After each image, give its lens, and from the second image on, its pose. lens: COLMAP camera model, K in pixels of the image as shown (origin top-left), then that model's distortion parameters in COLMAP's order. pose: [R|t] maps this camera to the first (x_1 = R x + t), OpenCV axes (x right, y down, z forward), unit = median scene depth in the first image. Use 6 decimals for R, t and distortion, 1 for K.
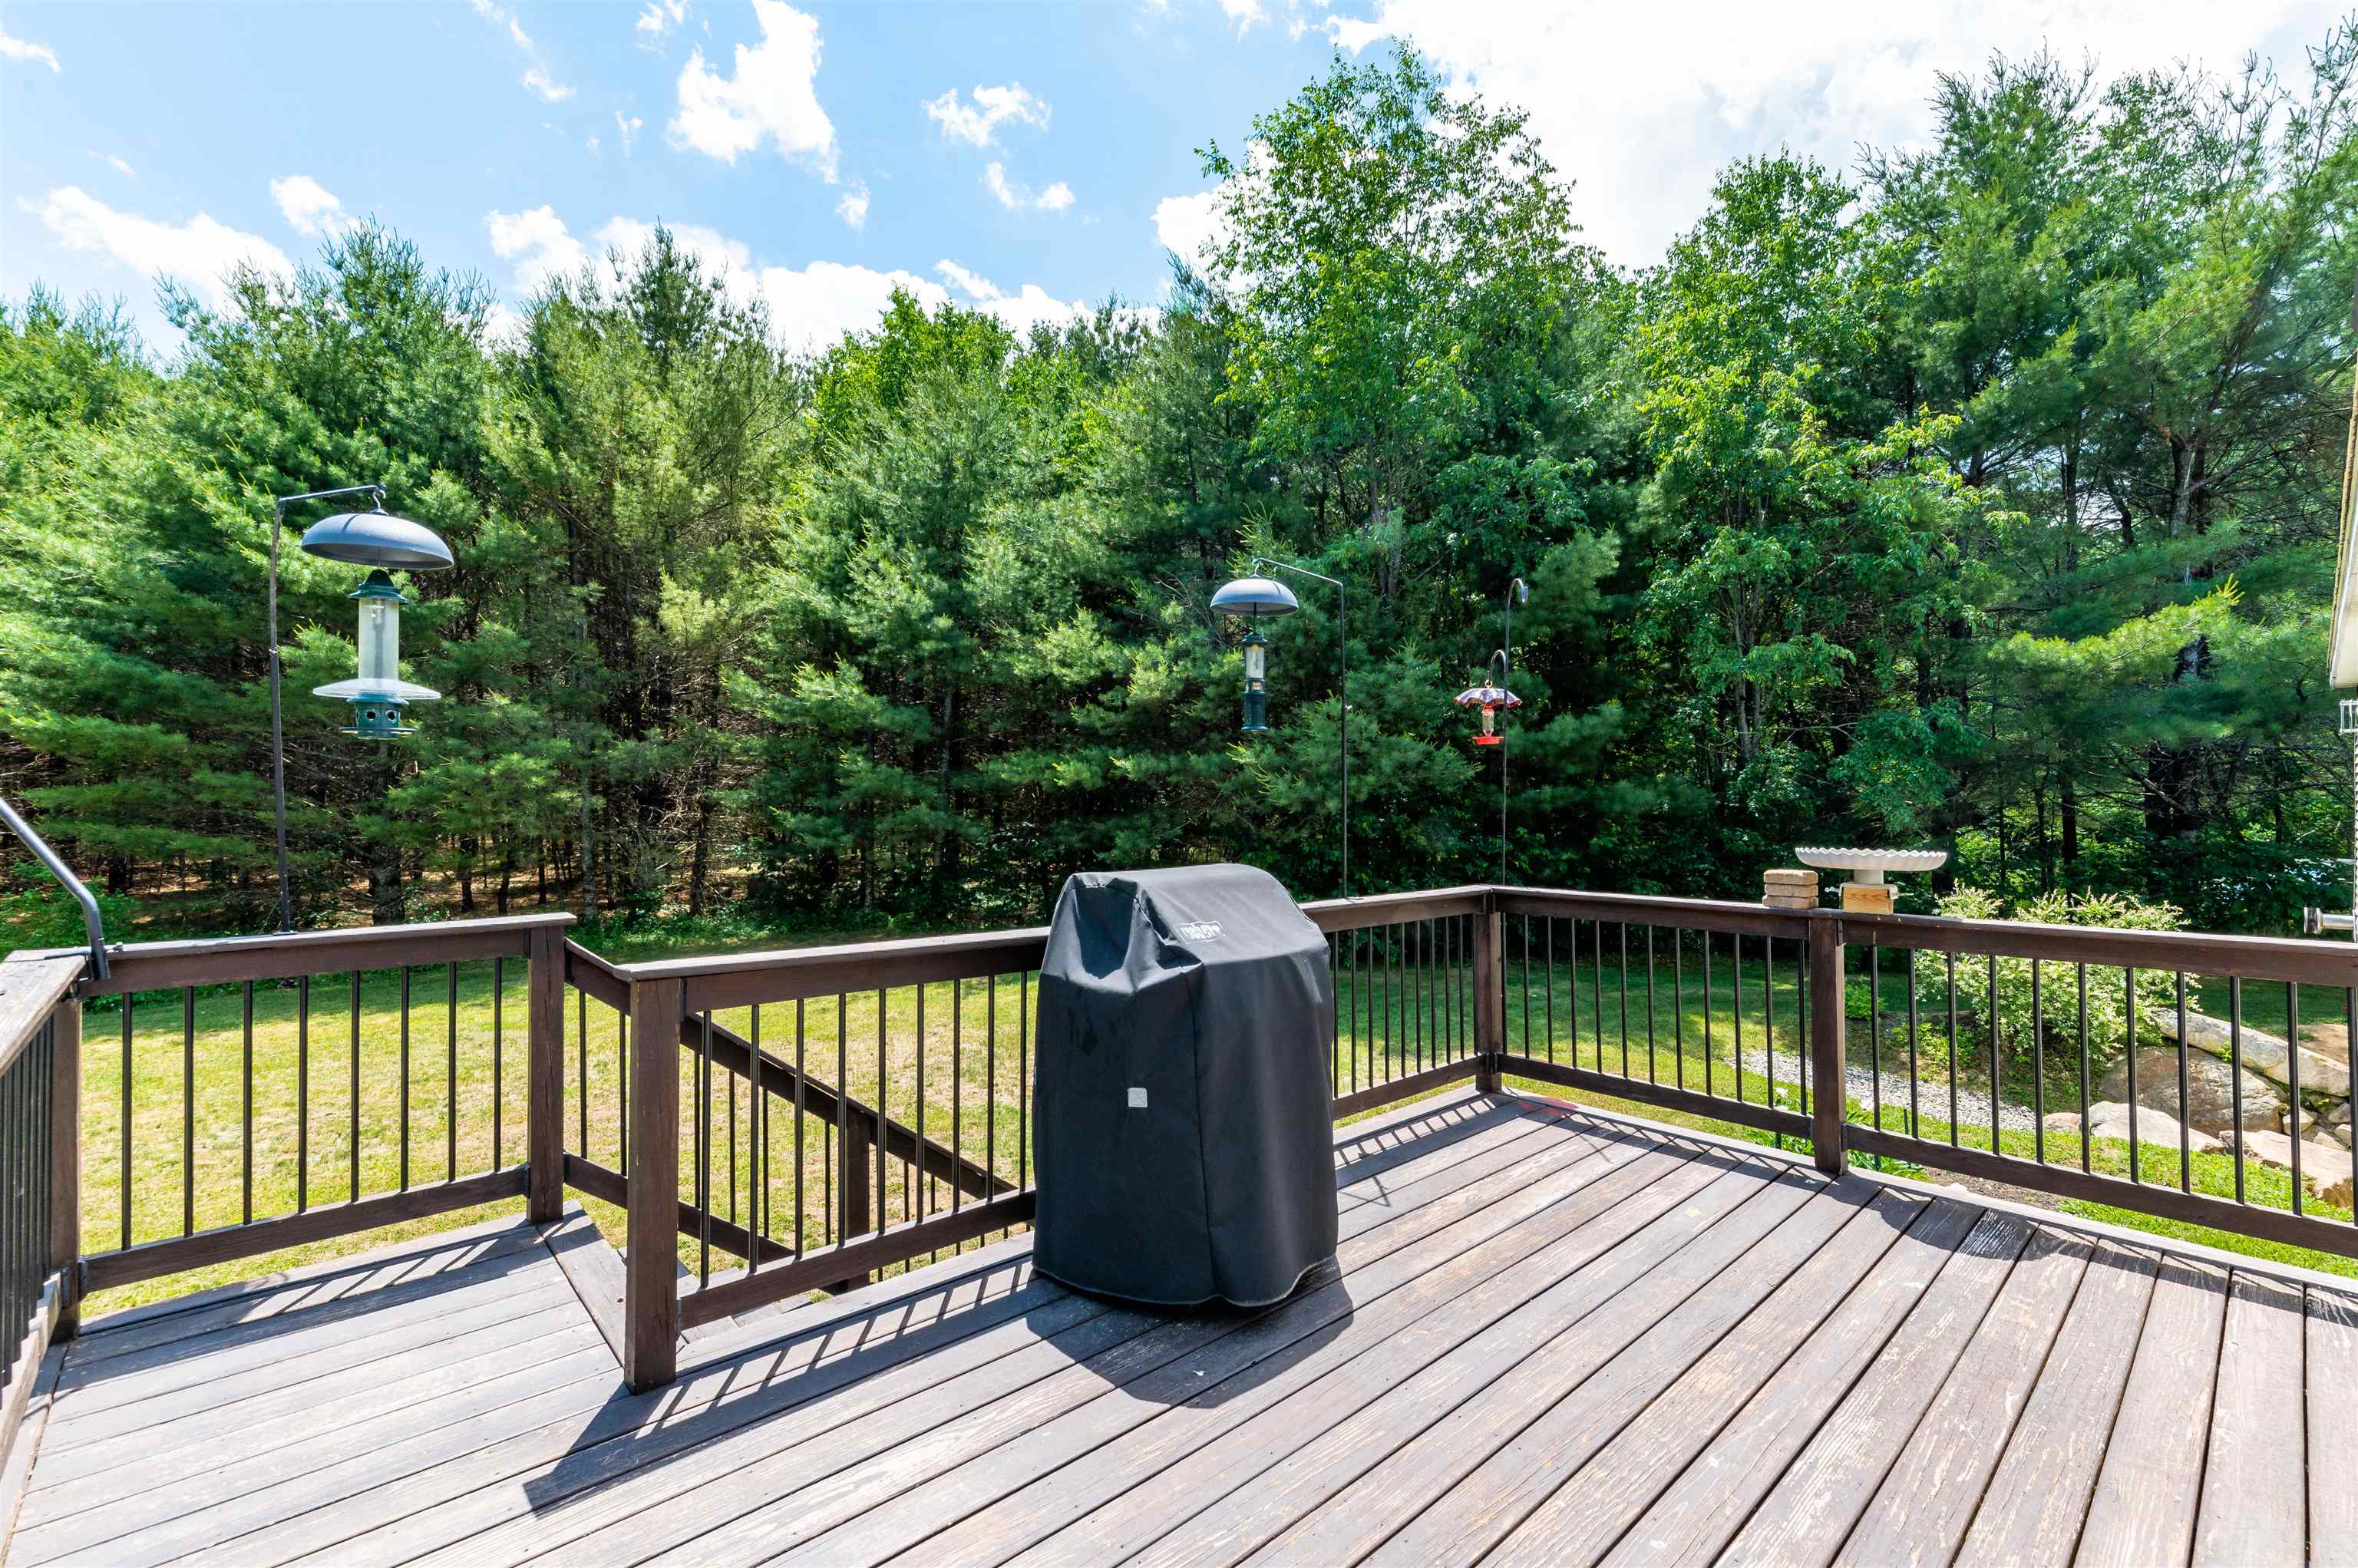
lens RADIAL K [[1021.7, 0, 1189.5], [0, 1021.7, 781.6], [0, 0, 1]] dist [0.000330, -0.000558]
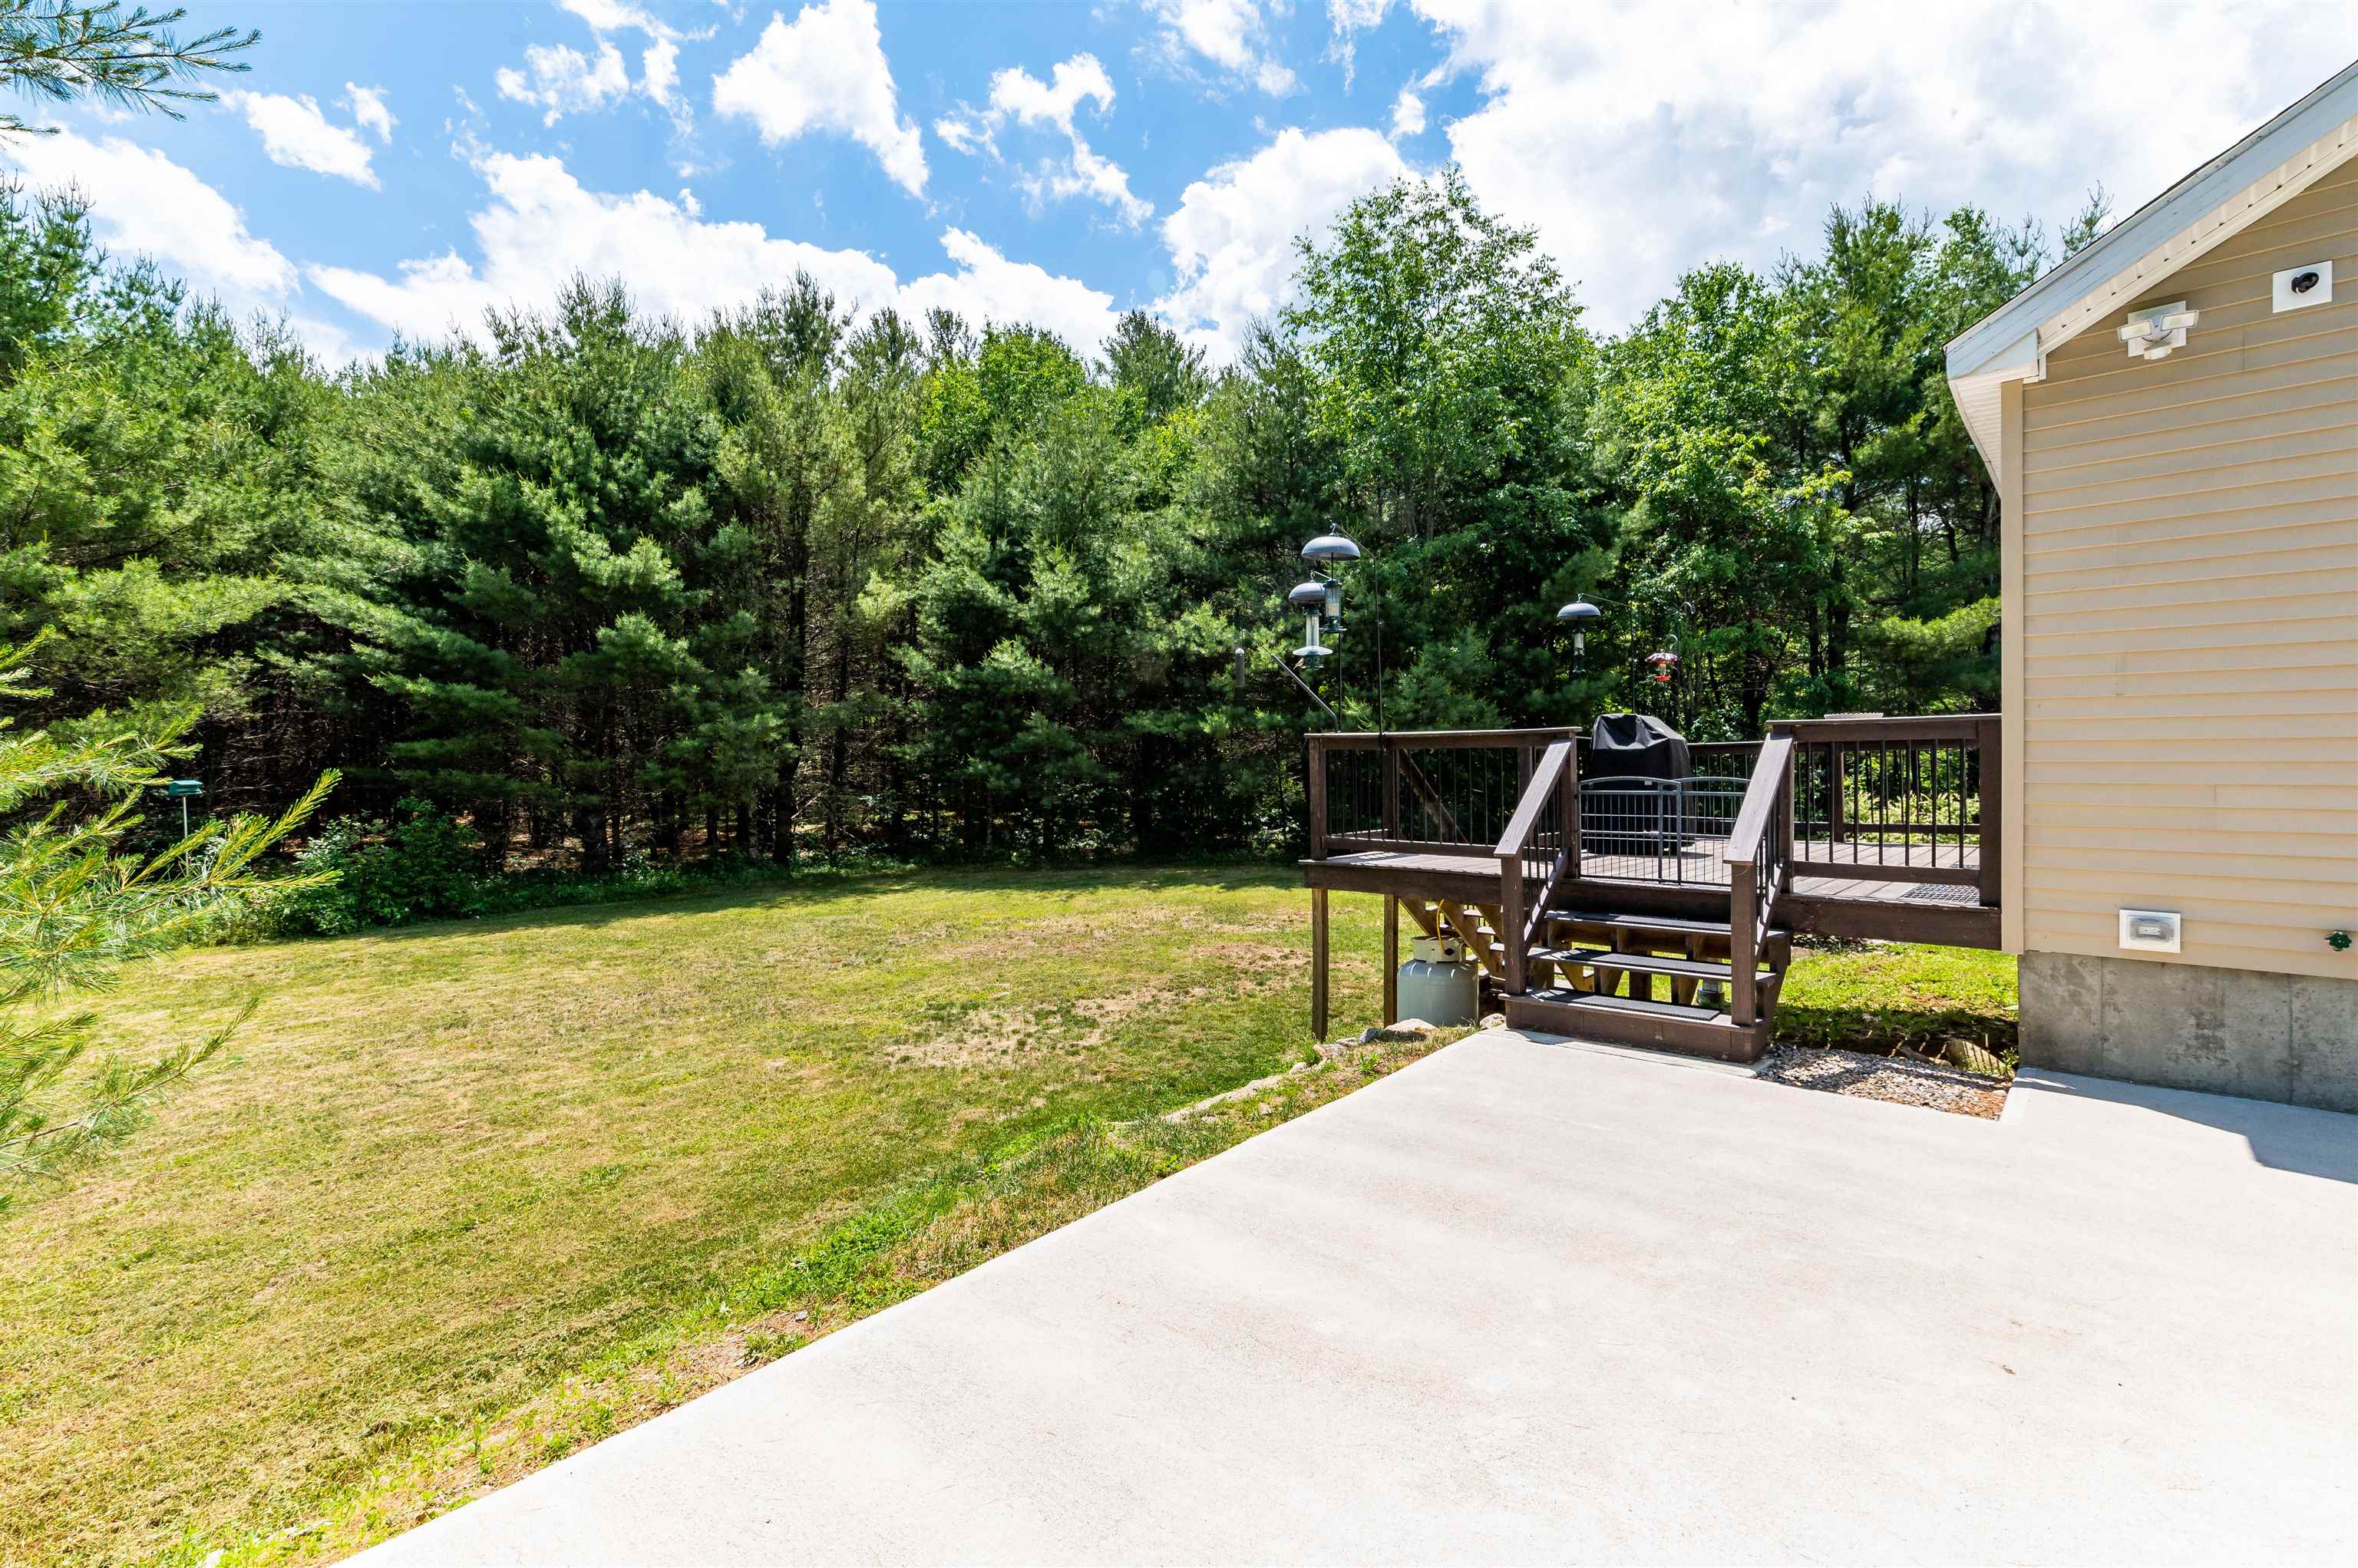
lens RADIAL K [[1021.7, 0, 1168.1], [0, 1021.7, 781.2], [0, 0, 1]] dist [0.000330, -0.000558]
pose [[0.995304, -0.015668, 0.095520, -0.287477], [0.014328, 0.999789, 0.014700, 0.042408], [-0.095731, -0.013263, 0.995319, -0.291117]]
